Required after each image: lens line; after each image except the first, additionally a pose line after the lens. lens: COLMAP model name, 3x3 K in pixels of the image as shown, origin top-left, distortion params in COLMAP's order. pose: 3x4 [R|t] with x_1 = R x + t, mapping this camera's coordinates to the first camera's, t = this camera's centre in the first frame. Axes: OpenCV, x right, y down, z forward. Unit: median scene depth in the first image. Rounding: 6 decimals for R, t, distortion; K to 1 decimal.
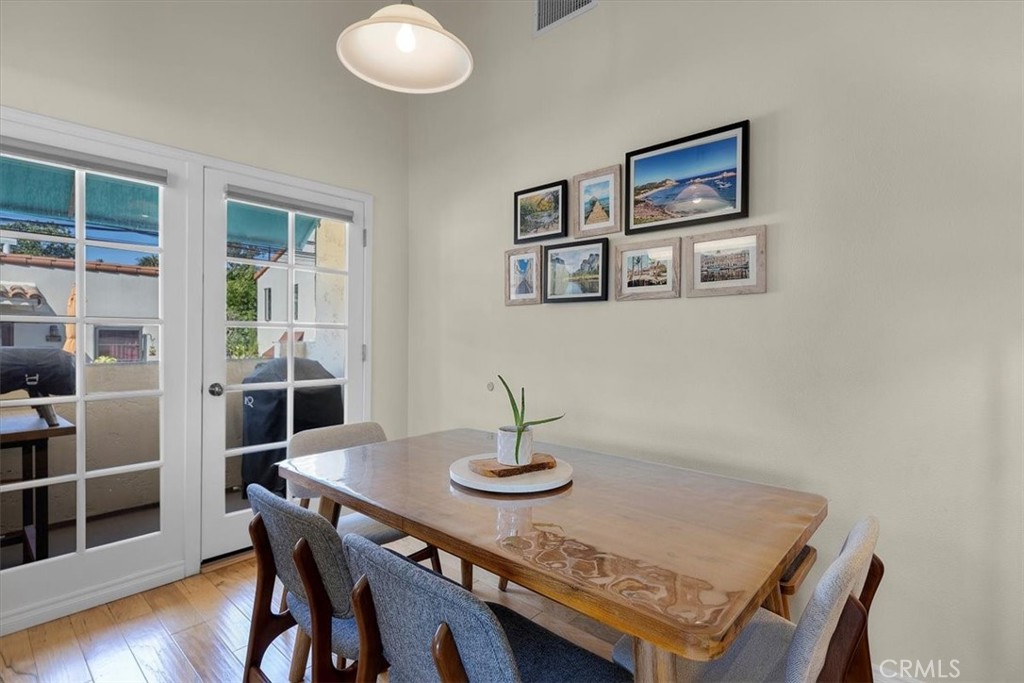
lens RADIAL K [[492.0, 0, 511.4], [0, 492.0, 341.5], [0, 0, 1]] dist [0.002121, 0.000097]
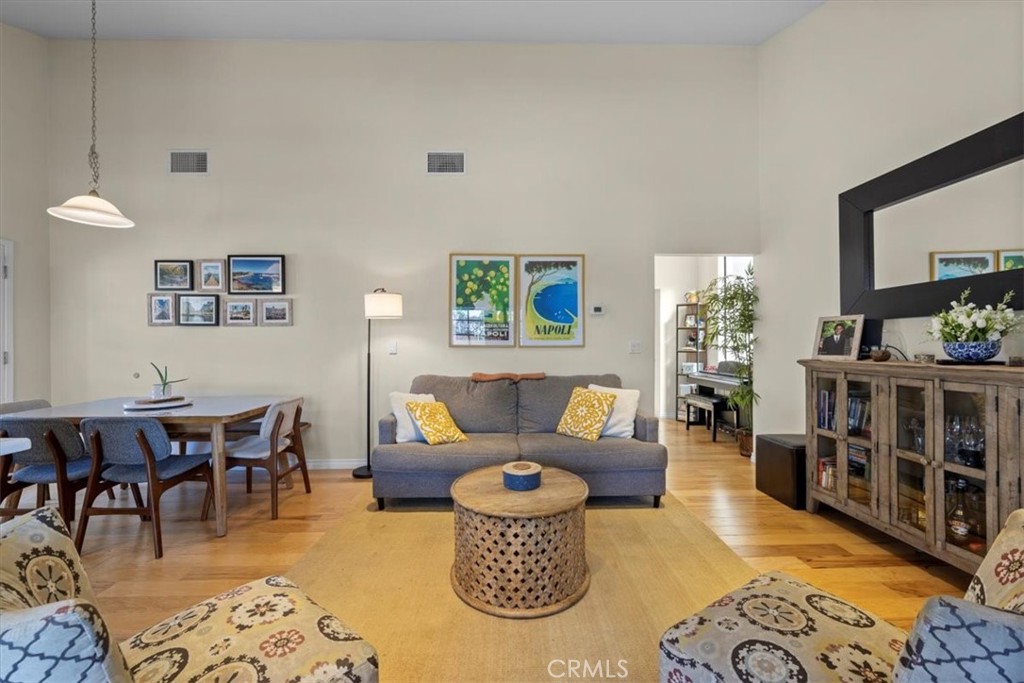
lens RADIAL K [[398.8, 0, 505.7], [0, 398.8, 346.5], [0, 0, 1]] dist [-0.003879, 0.000567]
pose [[0.731140, -0.011873, 0.682125, -0.055402], [0.015991, 0.999872, 0.000263, 0.018317], [-0.682040, 0.010715, 0.731236, -0.964380]]
